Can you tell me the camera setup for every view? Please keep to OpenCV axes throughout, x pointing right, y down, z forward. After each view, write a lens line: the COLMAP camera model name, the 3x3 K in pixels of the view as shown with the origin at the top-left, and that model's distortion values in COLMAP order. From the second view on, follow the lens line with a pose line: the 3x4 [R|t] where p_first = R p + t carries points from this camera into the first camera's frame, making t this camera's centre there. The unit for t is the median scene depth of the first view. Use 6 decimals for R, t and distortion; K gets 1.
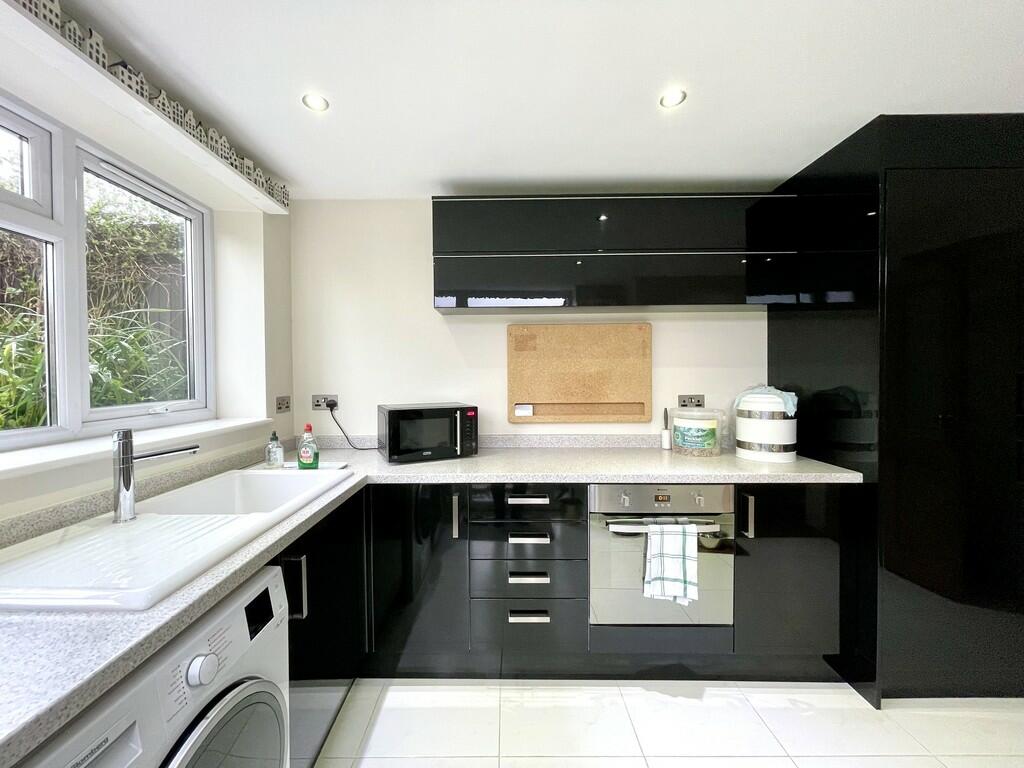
lens RADIAL K [[409.8, 0, 503.4], [0, 409.8, 383.3], [0, 0, 1]] dist [-0.001841, -0.000188]
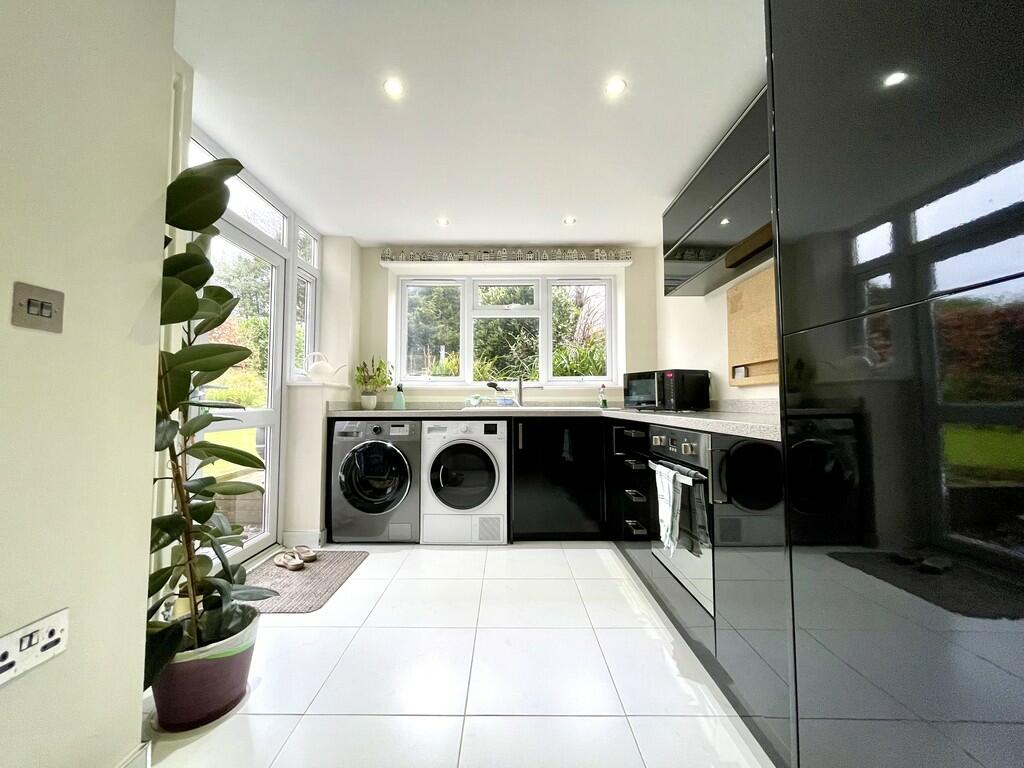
lens RADIAL K [[409.8, 0, 503.4], [0, 409.8, 383.3], [0, 0, 1]] dist [-0.001841, -0.000188]
pose [[0.002468, -0.042316, -0.999101, 1.227592], [-0.019903, 0.998904, -0.042357, 0.171934], [0.999799, 0.019990, 0.001623, 0.539090]]
